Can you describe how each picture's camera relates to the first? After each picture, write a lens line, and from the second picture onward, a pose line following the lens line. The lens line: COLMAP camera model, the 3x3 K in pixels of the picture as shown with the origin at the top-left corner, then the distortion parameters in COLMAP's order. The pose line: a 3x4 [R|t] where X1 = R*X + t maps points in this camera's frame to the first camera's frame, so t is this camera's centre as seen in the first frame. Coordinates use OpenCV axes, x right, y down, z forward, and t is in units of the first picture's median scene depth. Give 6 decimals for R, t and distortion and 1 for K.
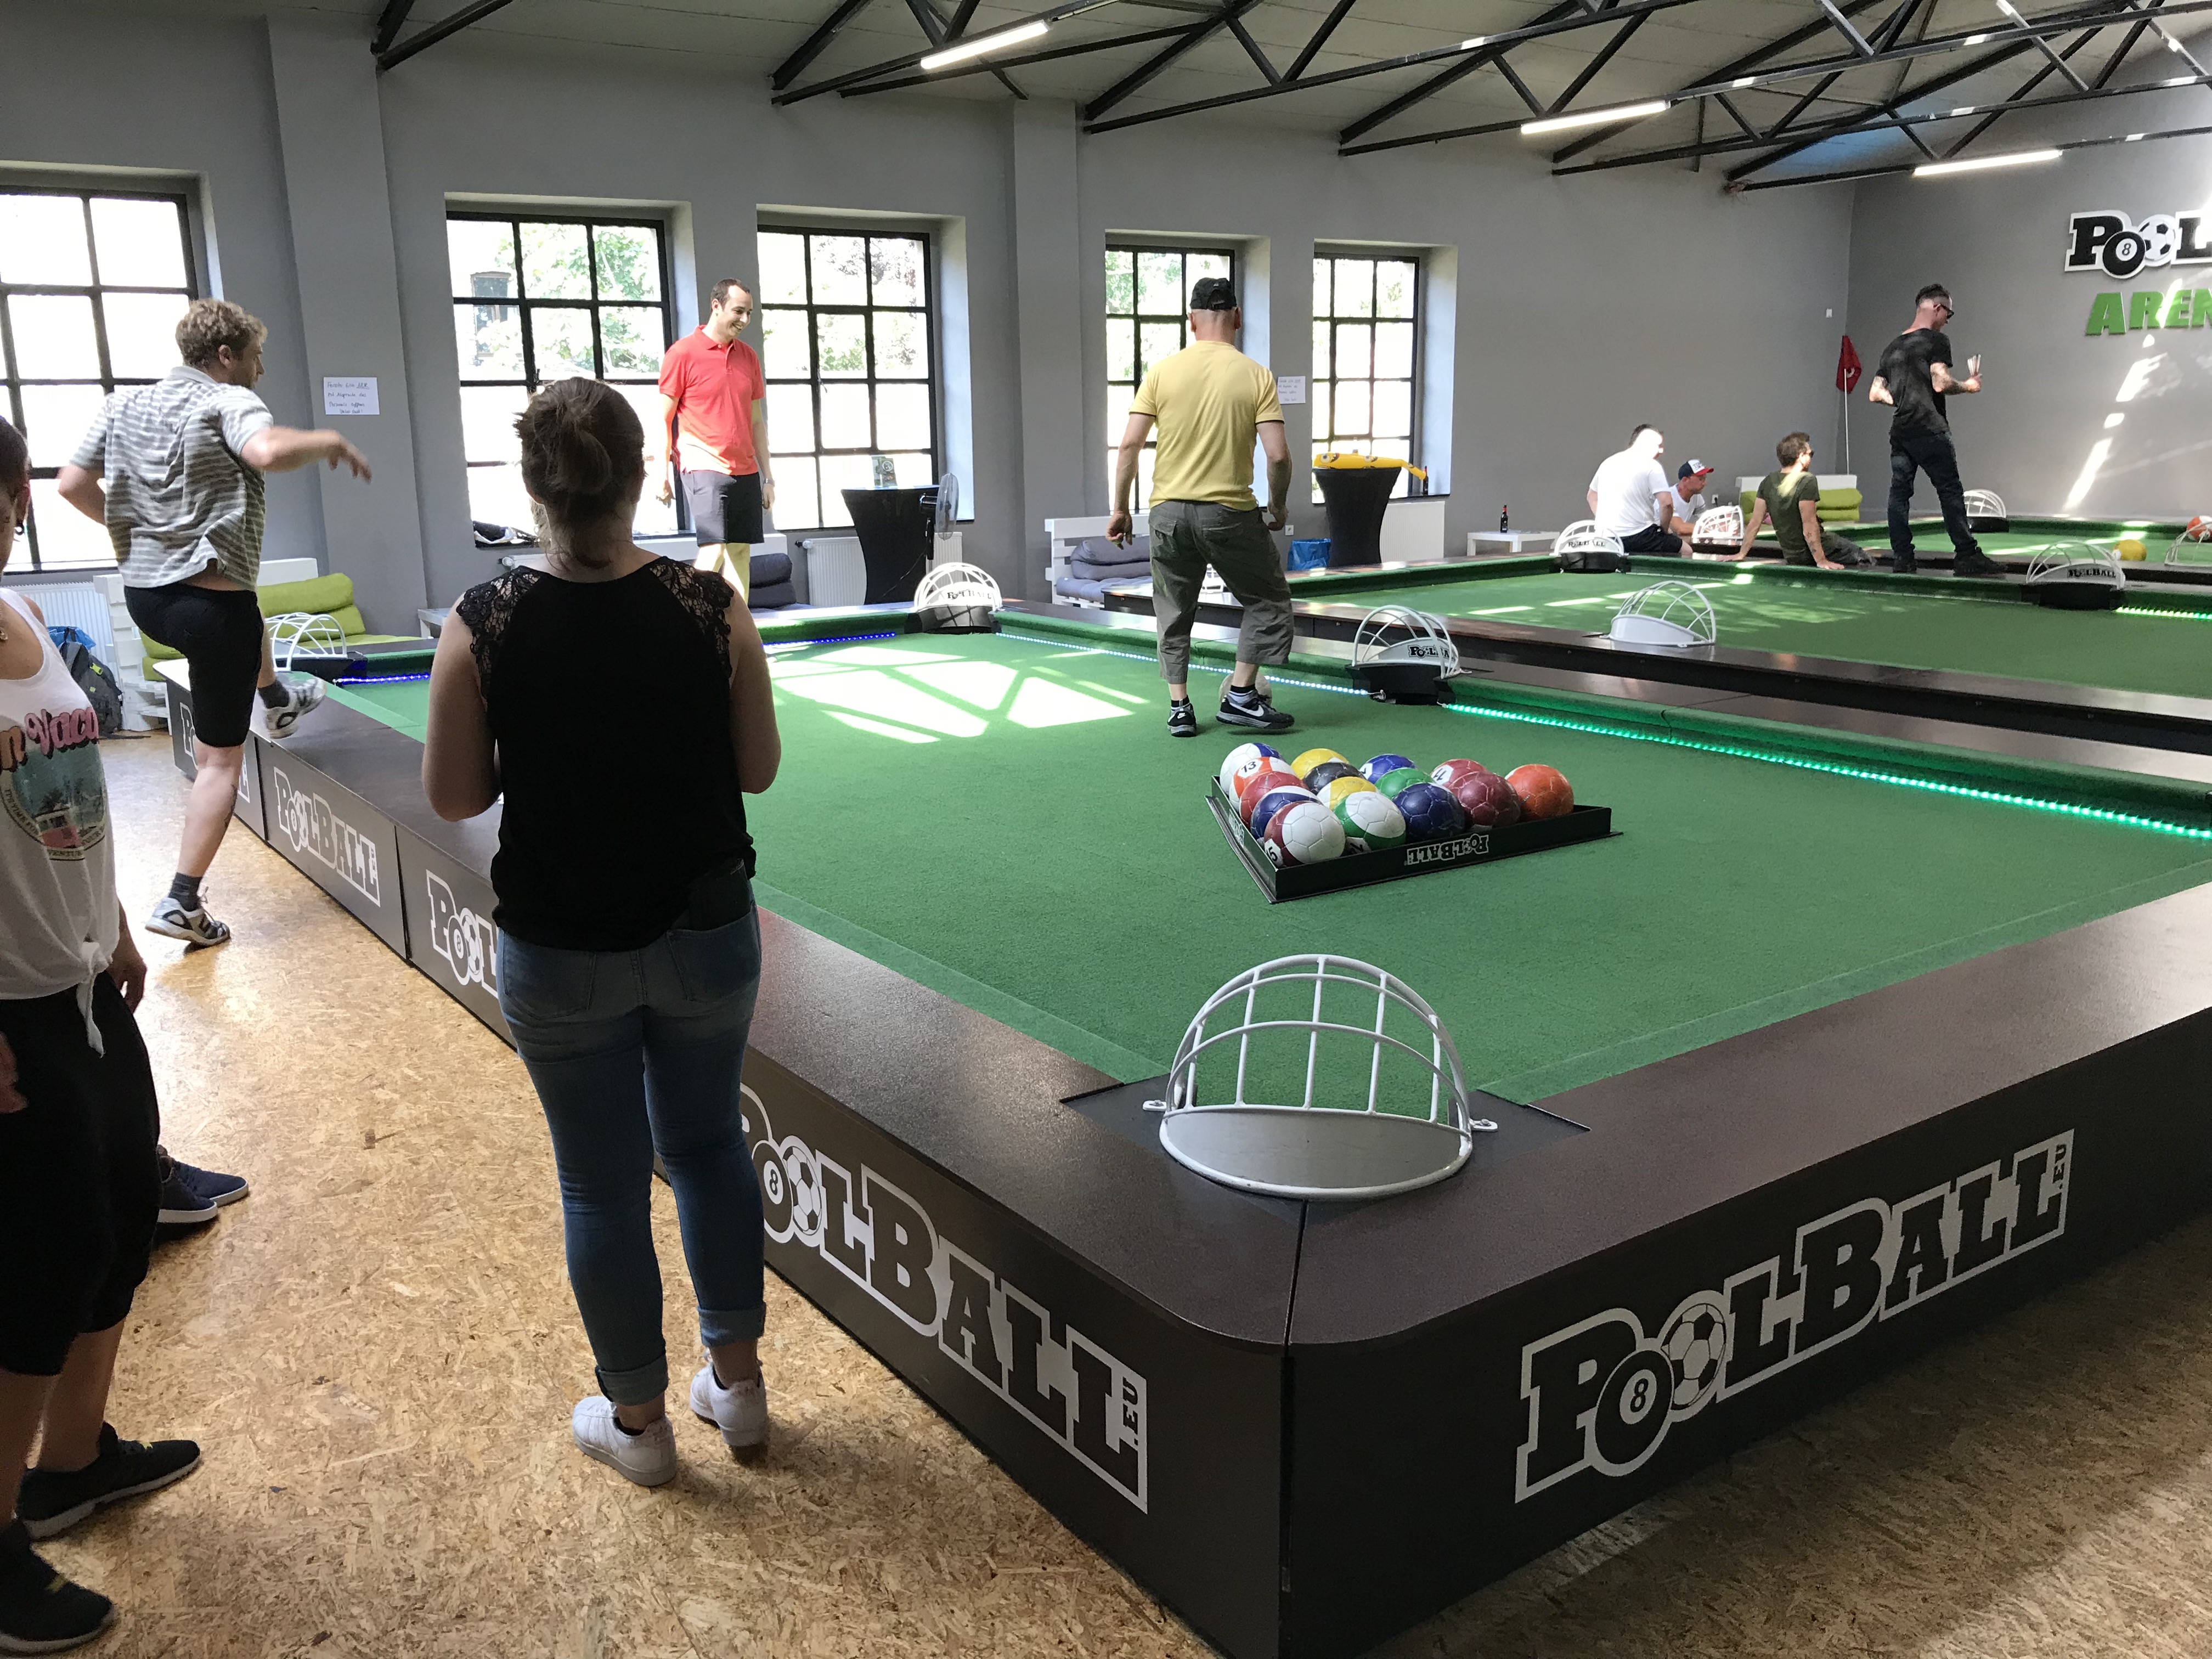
lens RADIAL K [[1837.3, 0, 1085.3], [0, 1837.3, 785.9], [0, 0, 1]] dist [0.063915, -0.074787]
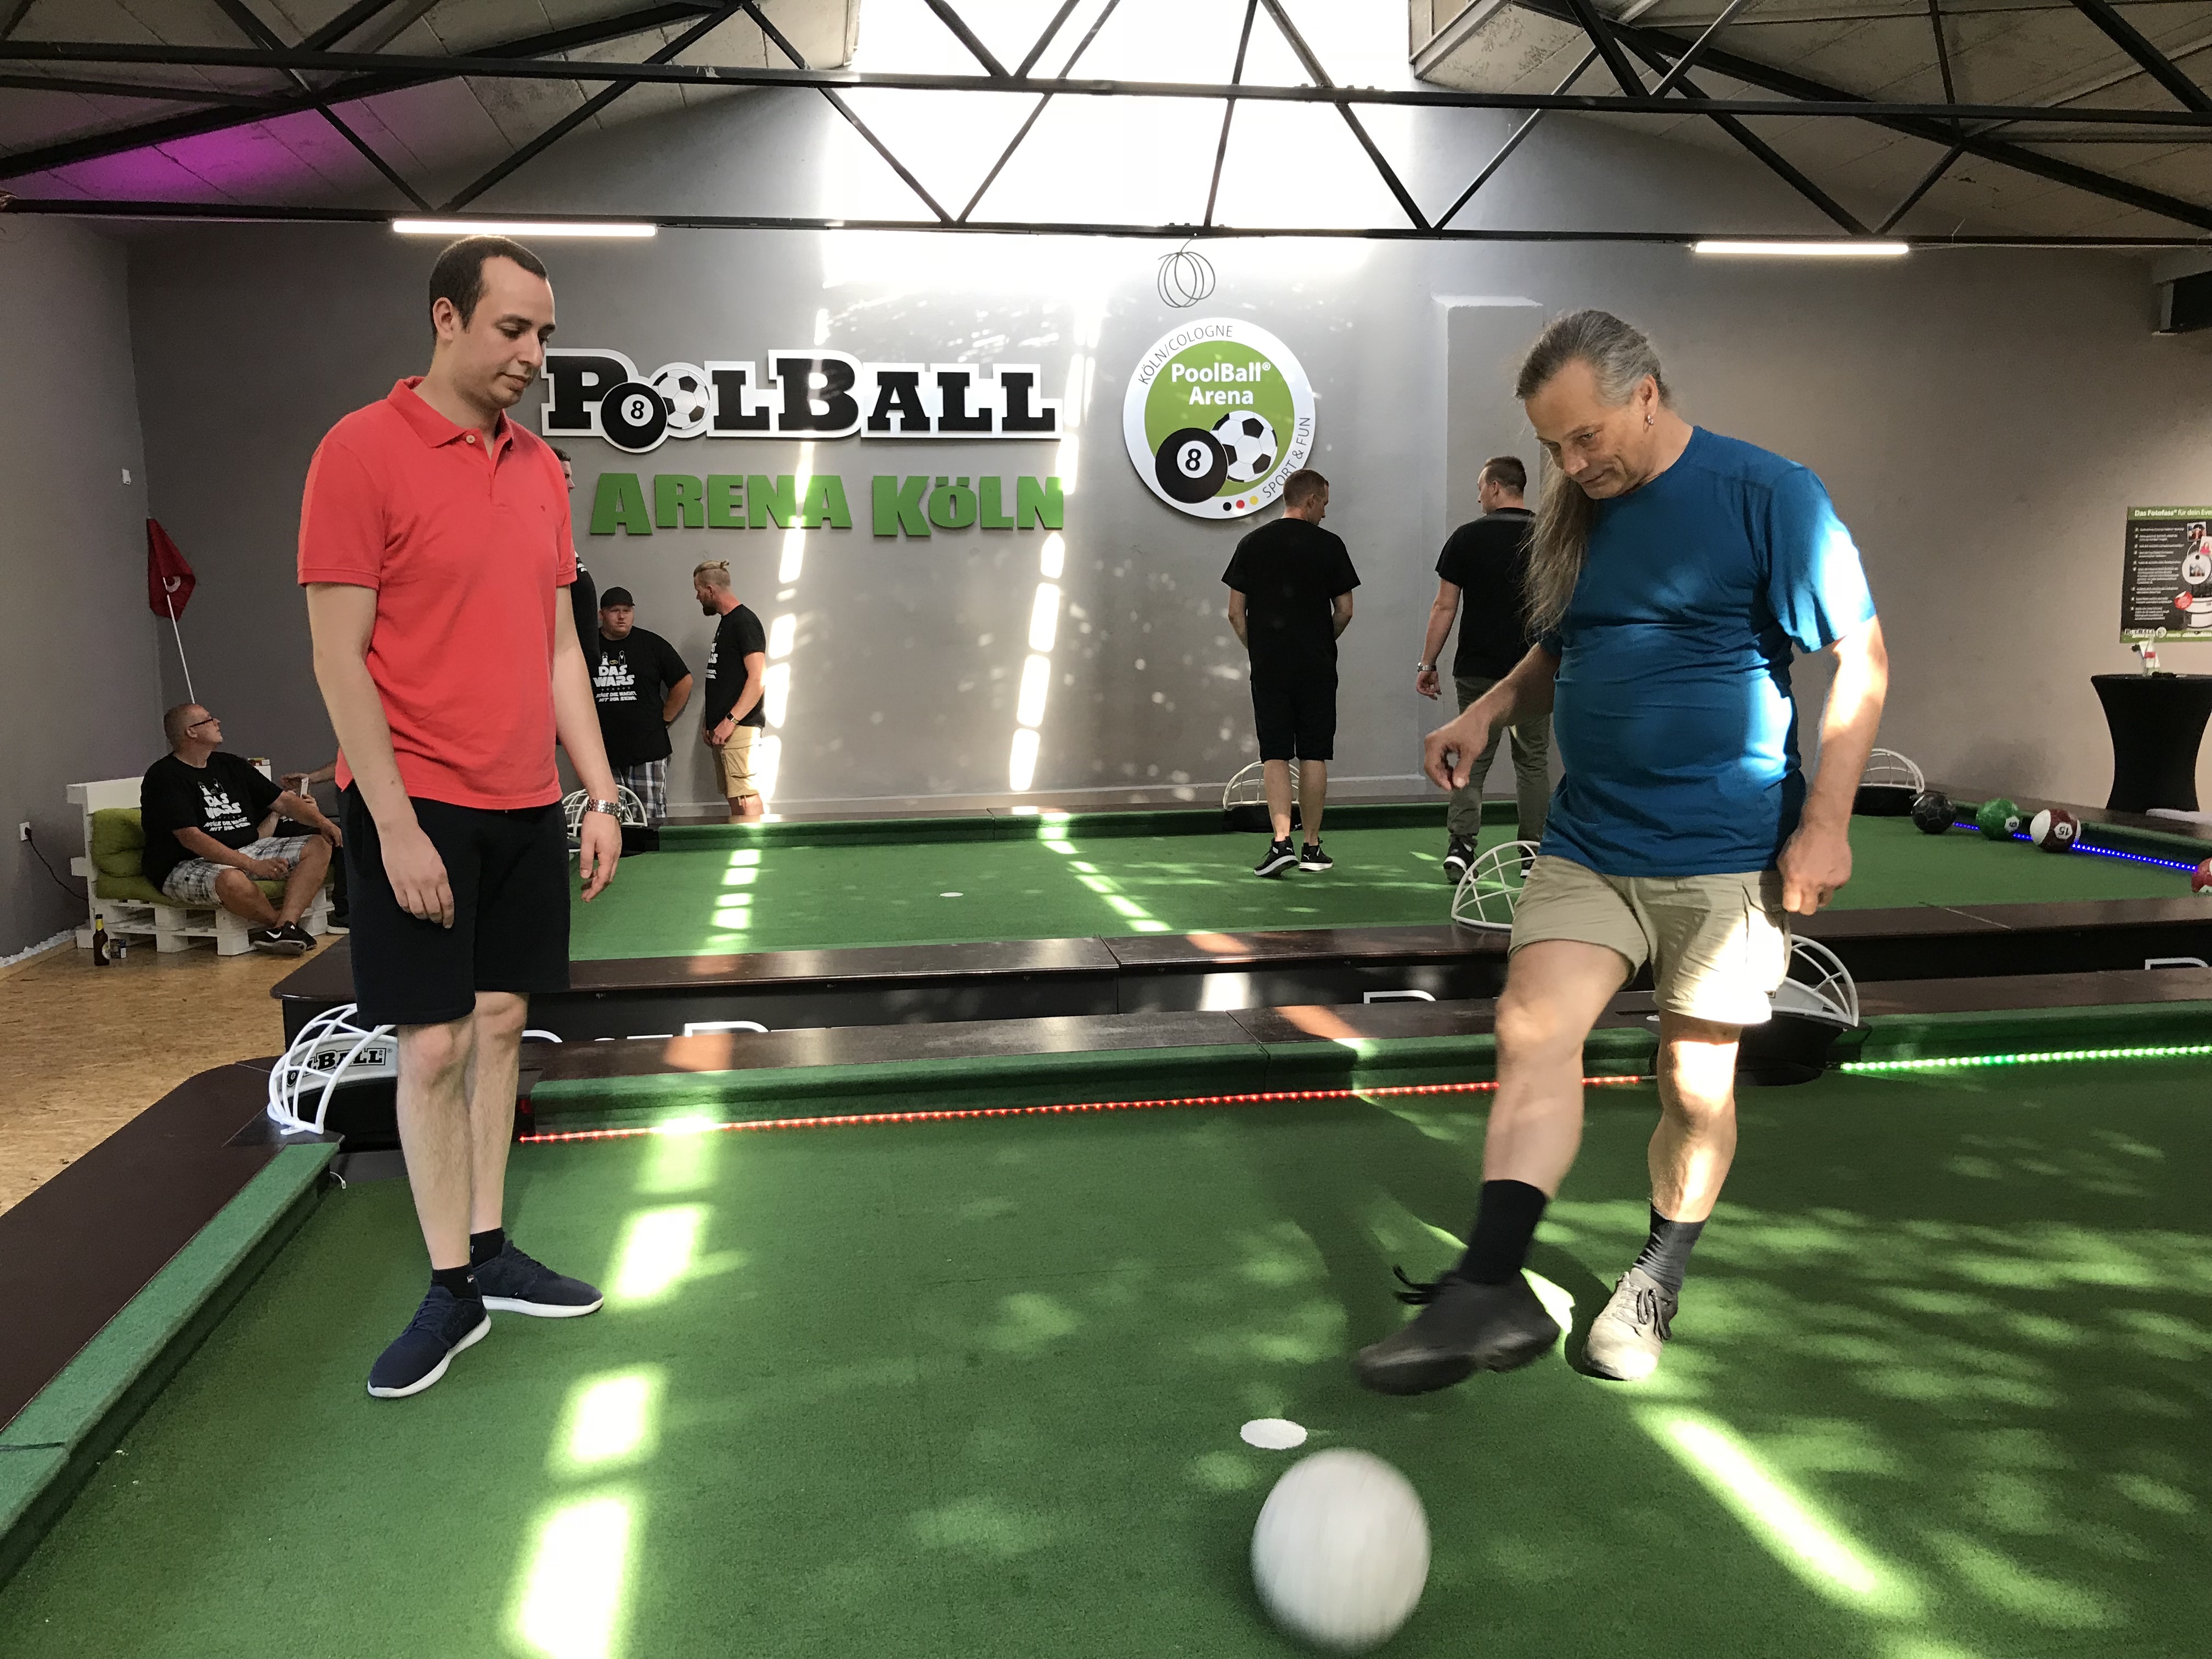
lens RADIAL K [[1822.4, 0, 1075.6], [0, 1822.4, 830.2], [0, 0, 1]] dist [0.007747, -0.002191]
pose [[0.444115, -0.099552, 0.890422, 0.056588], [0.187015, 0.982218, 0.016538, -0.182439], [-0.876235, 0.159177, 0.454835, 0.876400]]
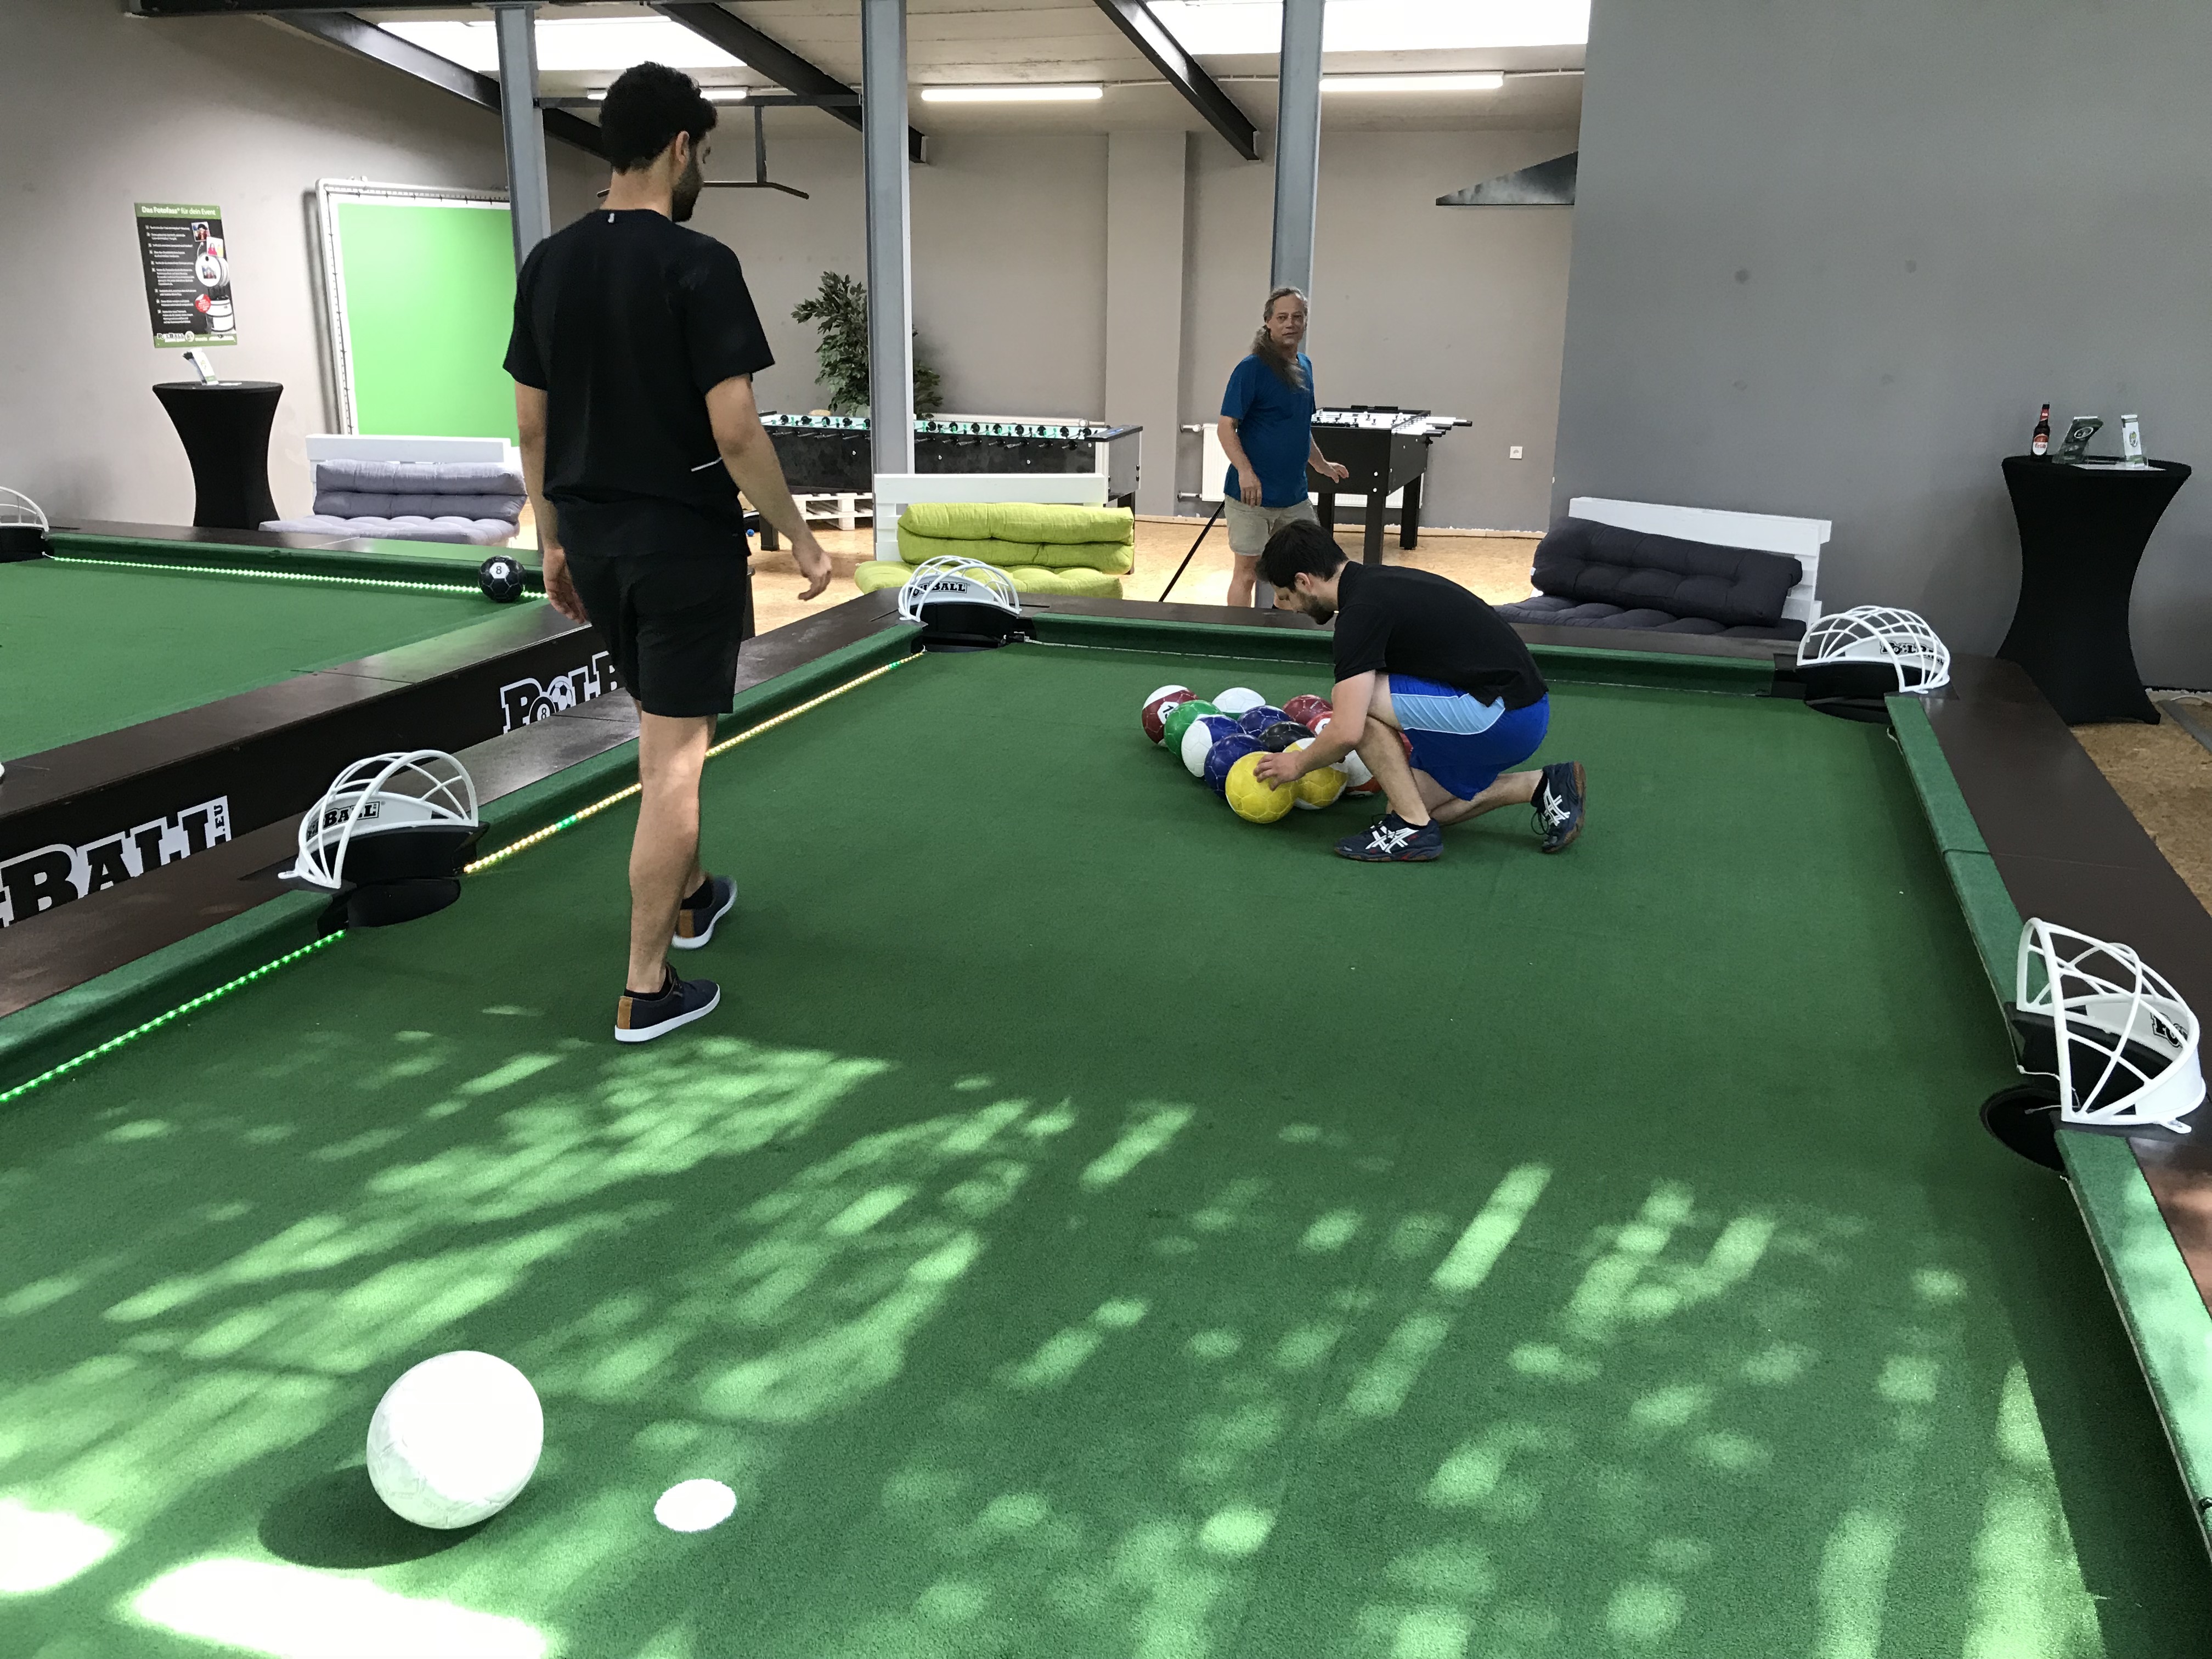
lens RADIAL K [[1820.2, 0, 1082.0], [0, 1820.2, 808.0], [0, 0, 1]] dist [0.029297, -0.007235]
pose [[-0.603739, -0.222085, 0.765622, 0.107973], [0.161981, 0.906199, 0.390595, -0.240694], [-0.780551, 0.359834, -0.511135, 1.018951]]
